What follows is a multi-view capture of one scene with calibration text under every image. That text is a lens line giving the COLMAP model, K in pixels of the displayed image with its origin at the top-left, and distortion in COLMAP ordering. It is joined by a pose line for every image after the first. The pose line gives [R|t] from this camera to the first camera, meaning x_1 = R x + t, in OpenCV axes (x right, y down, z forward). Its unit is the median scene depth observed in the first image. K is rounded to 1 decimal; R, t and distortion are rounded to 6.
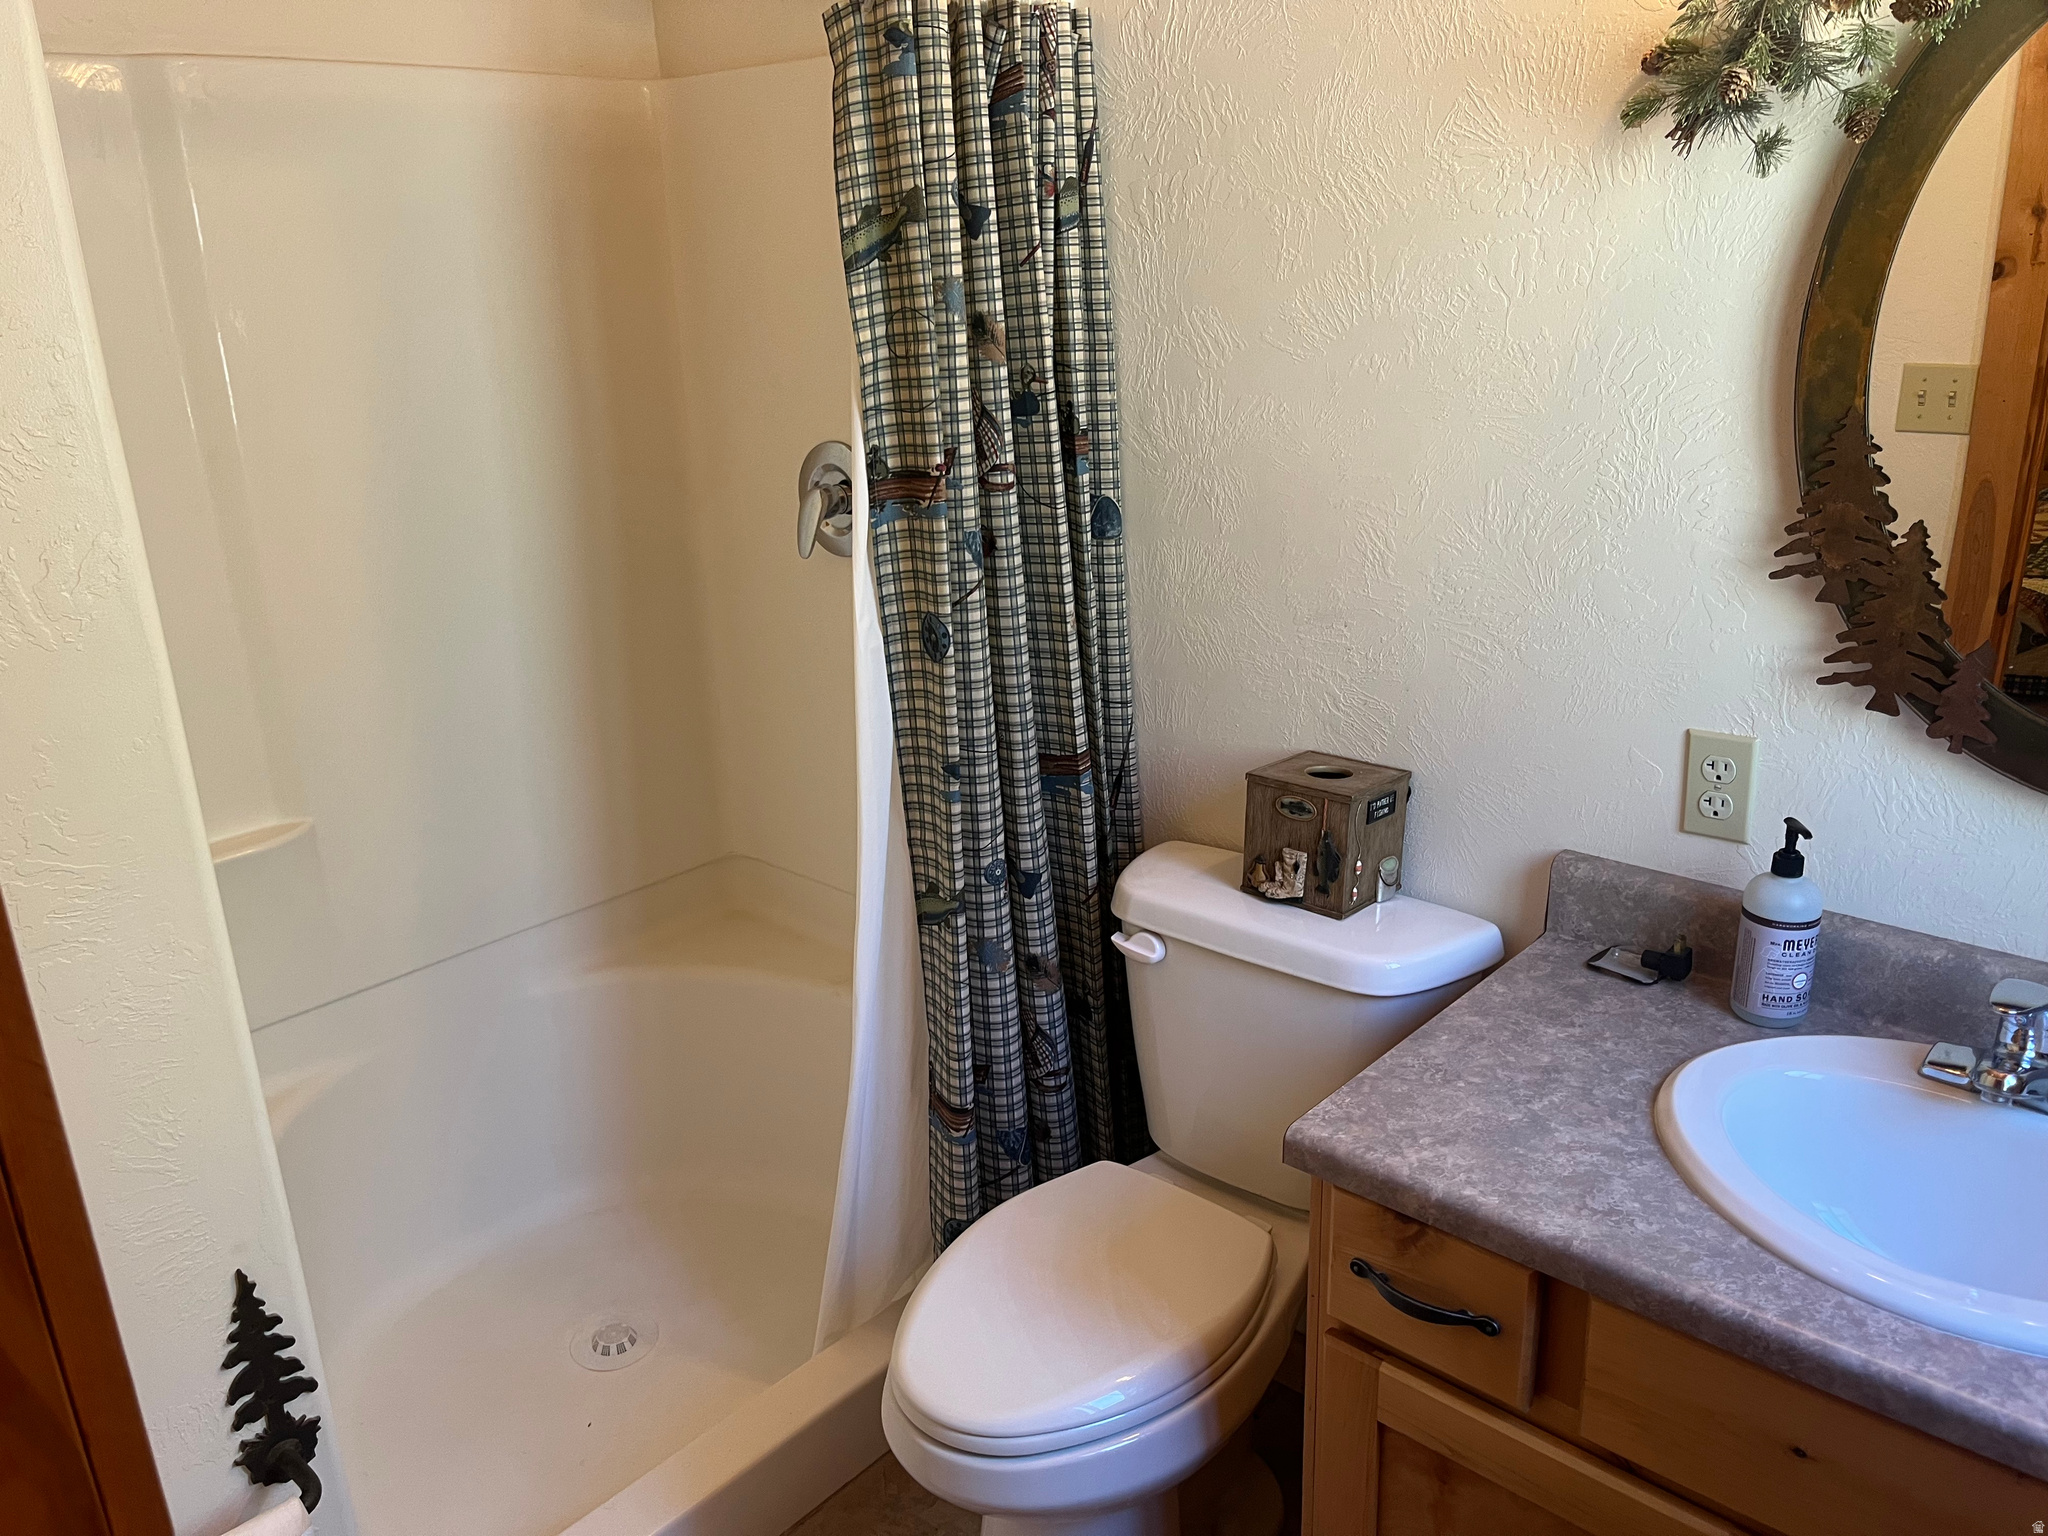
lens RADIAL K [[1561.1, 0, 1024.0], [0, 1561.1, 768.0], [0, 0, 1]] dist [0.055033, -0.069582]
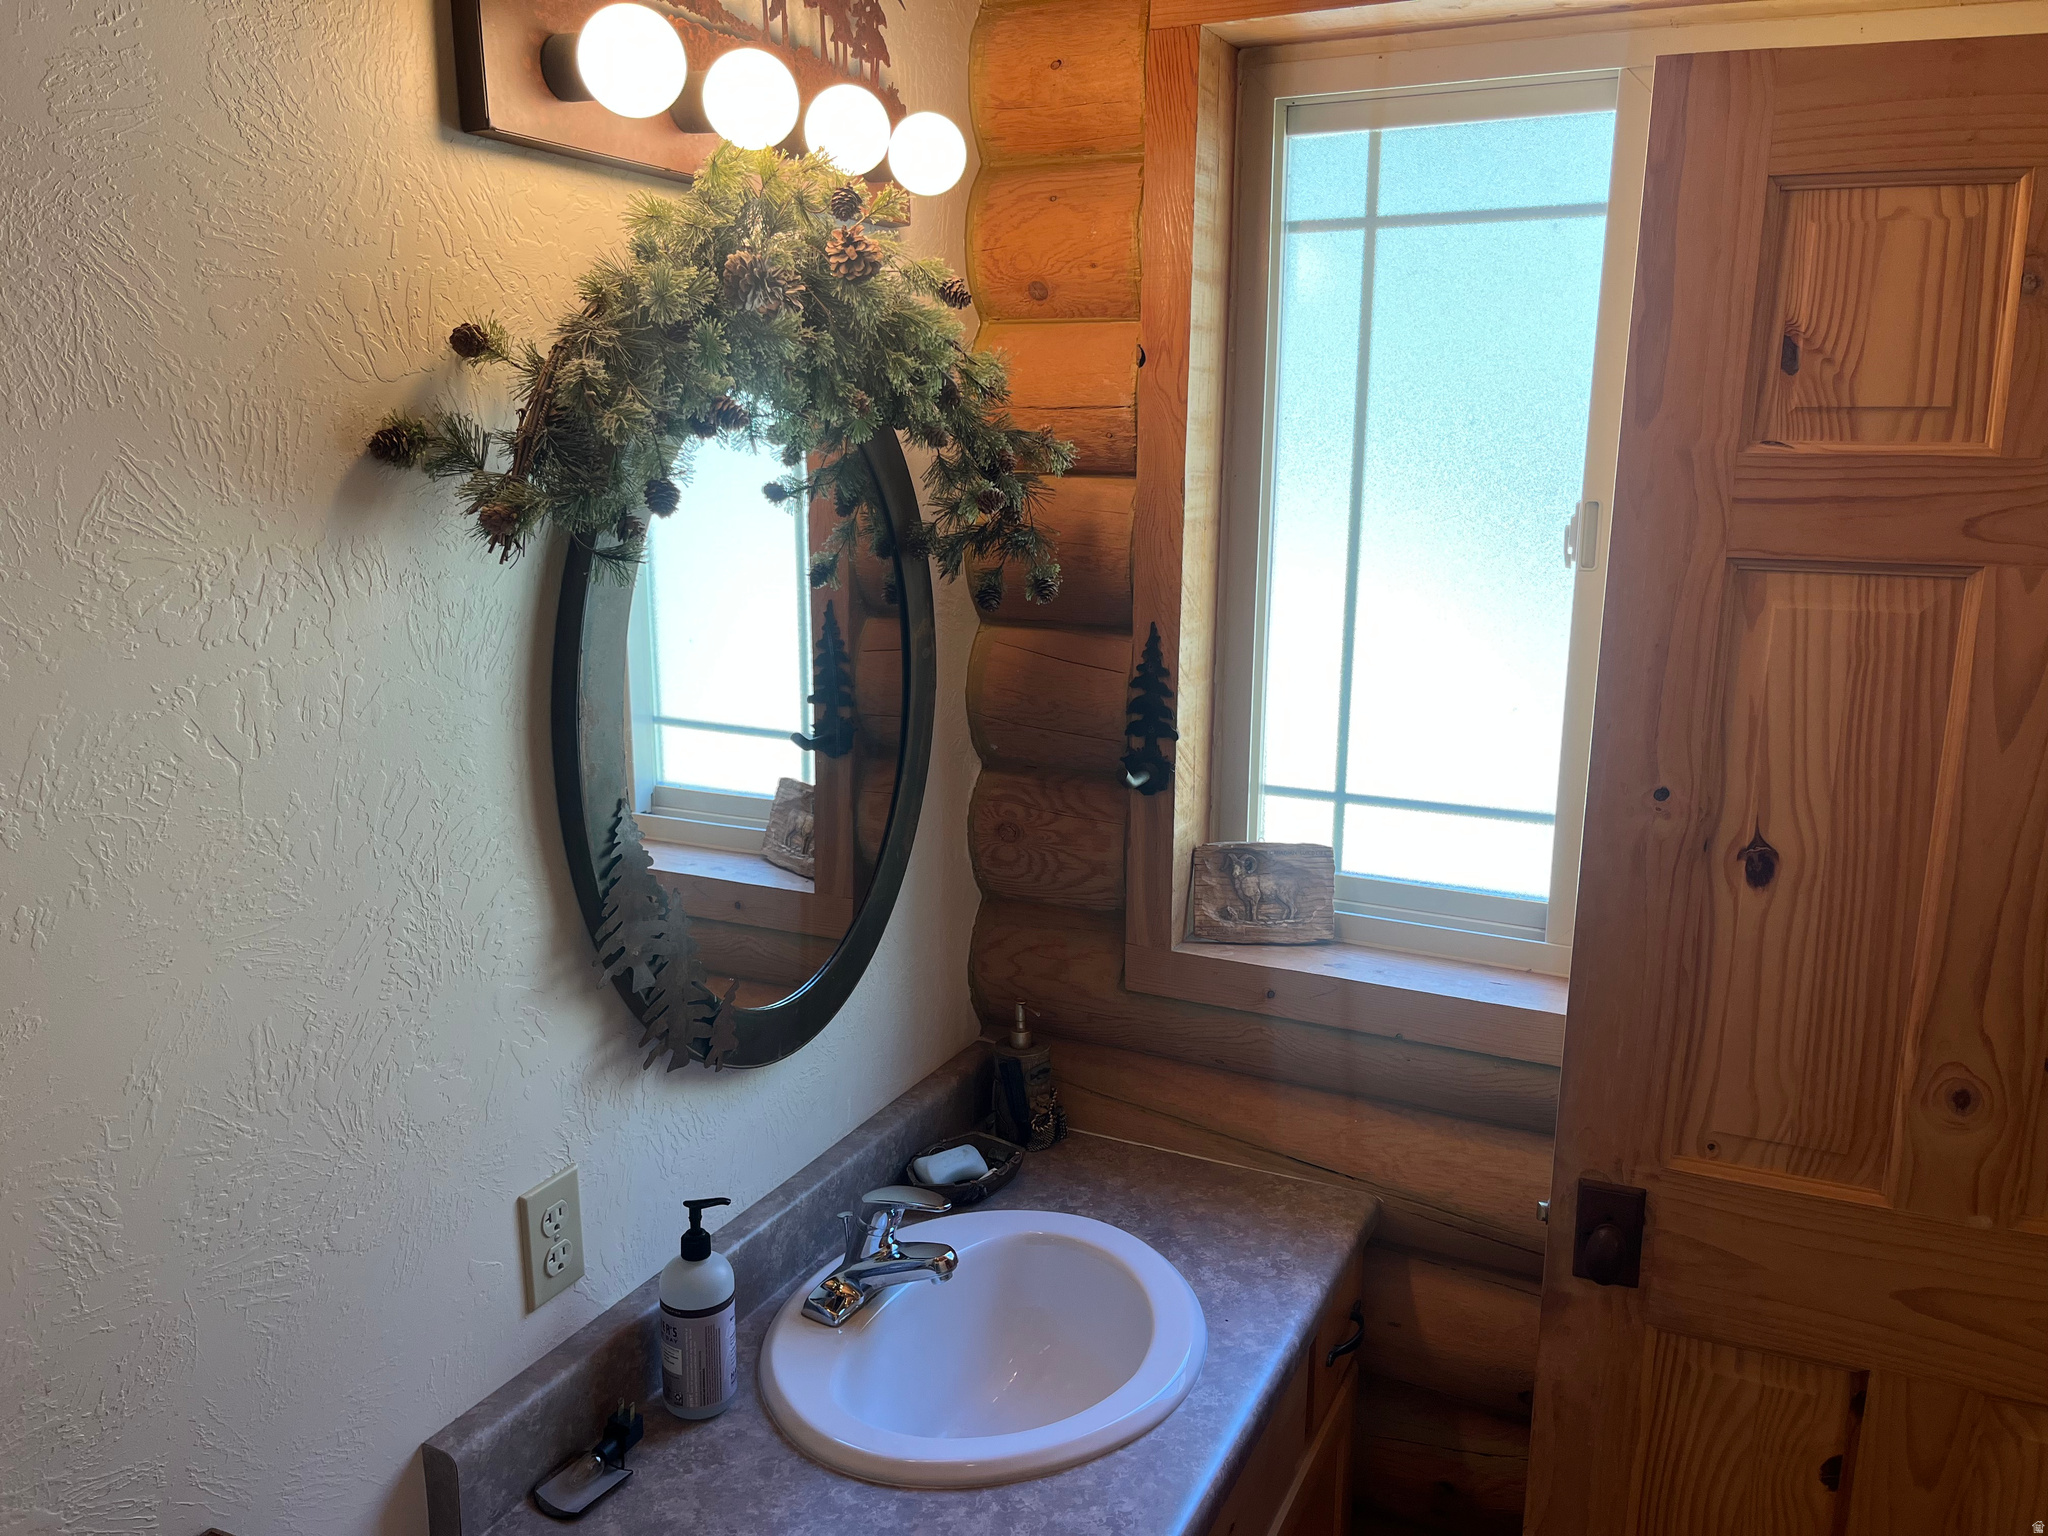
lens RADIAL K [[1544.7, 0, 1020.9], [0, 1544.7, 781.6], [0, 0, 1]] dist [0.050095, -0.067566]
pose [[-0.264906, -0.176078, 0.948062, -0.409257], [0.314159, 0.913784, 0.257494, -0.368279], [-0.911663, 0.366054, -0.186750, 0.854592]]
